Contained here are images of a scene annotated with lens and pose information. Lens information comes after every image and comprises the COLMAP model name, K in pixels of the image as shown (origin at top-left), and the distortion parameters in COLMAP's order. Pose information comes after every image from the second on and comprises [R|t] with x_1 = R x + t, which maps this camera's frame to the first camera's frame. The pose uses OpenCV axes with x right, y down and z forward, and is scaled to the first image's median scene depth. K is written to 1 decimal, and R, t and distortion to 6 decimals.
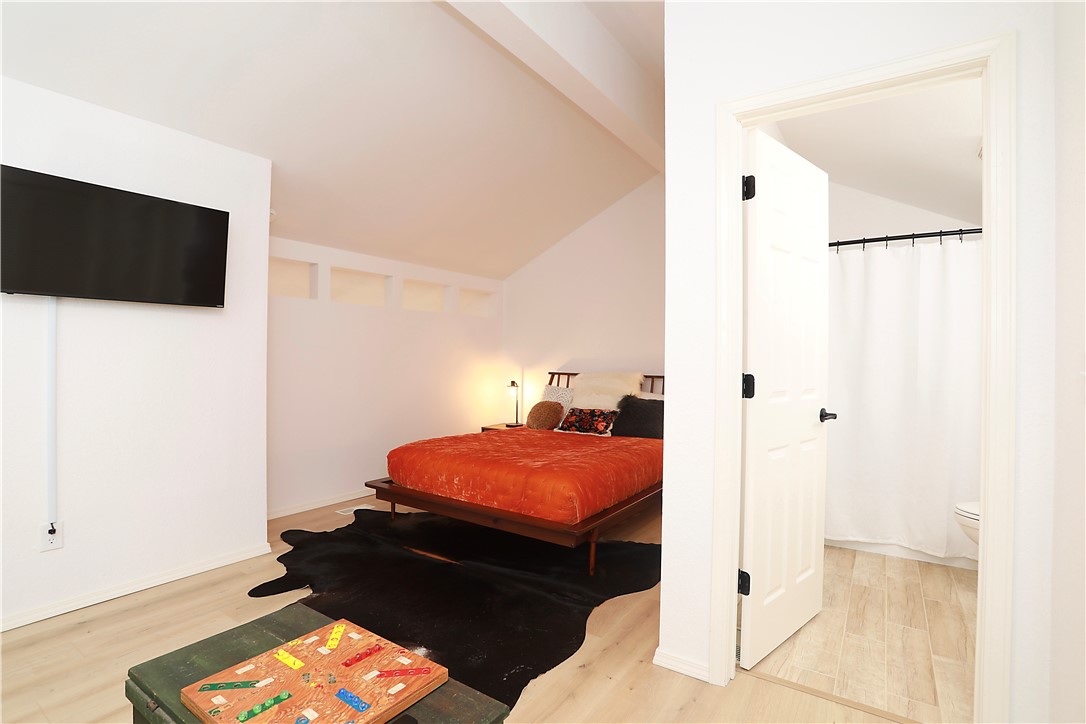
lens RADIAL K [[526.8, 0, 540.1], [0, 526.8, 356.6], [0, 0, 1]] dist [-0.073453, 0.031513]
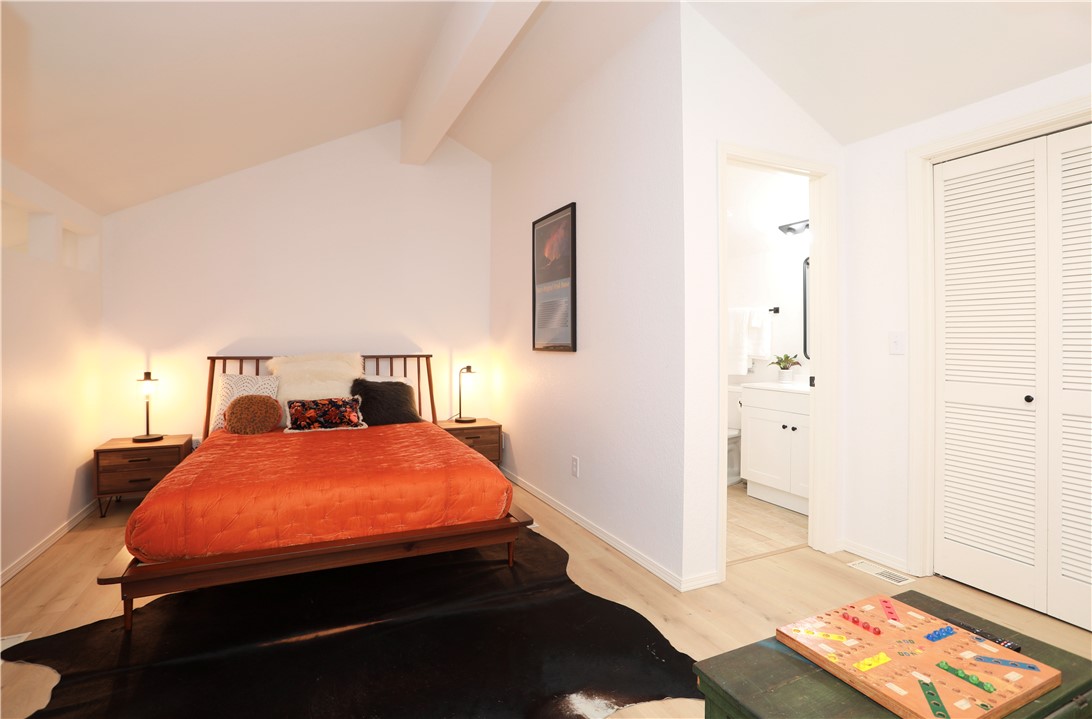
lens RADIAL K [[540.6, 0, 546.1], [0, 540.6, 331.1], [0, 0, 1]] dist [-0.067737, 0.022370]
pose [[0.523874, 0.000278, 0.851795, -0.457059], [0.002631, 0.999995, -0.001945, -0.004336], [-0.851791, 0.003260, 0.523871, 0.283924]]
